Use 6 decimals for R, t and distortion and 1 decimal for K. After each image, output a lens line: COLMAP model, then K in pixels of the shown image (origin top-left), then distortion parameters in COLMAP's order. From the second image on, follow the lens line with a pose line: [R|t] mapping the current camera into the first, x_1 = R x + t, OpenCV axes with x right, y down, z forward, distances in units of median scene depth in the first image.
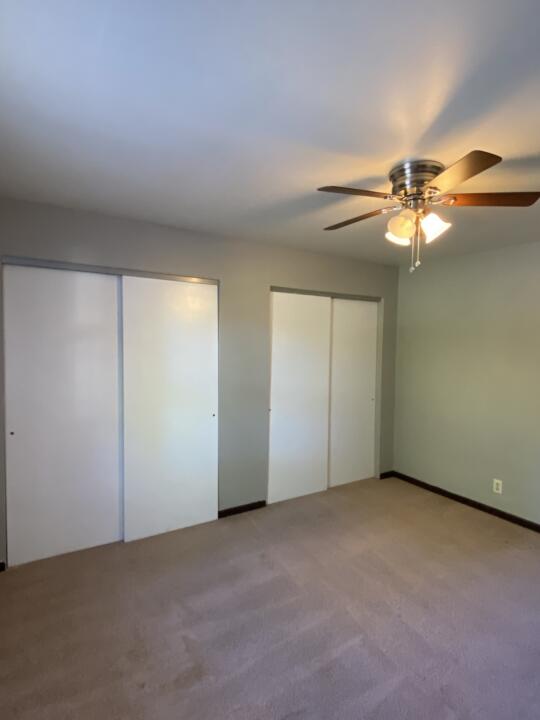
lens RADIAL K [[376.4, 0, 268.7], [0, 376.4, 358.9], [0, 0, 1]] dist [0.014360, -0.002486]
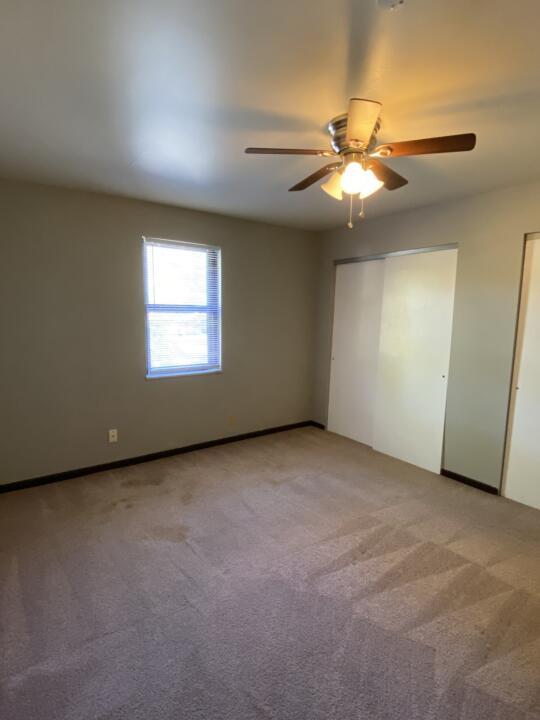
lens RADIAL K [[376.4, 0, 269.0], [0, 376.4, 361.8], [0, 0, 1]] dist [0.014360, -0.002486]
pose [[0.078999, 0.122184, -0.989358, 0.844218], [-0.051686, 0.991627, 0.118337, 0.010232], [0.995534, 0.041787, 0.084653, 0.425408]]
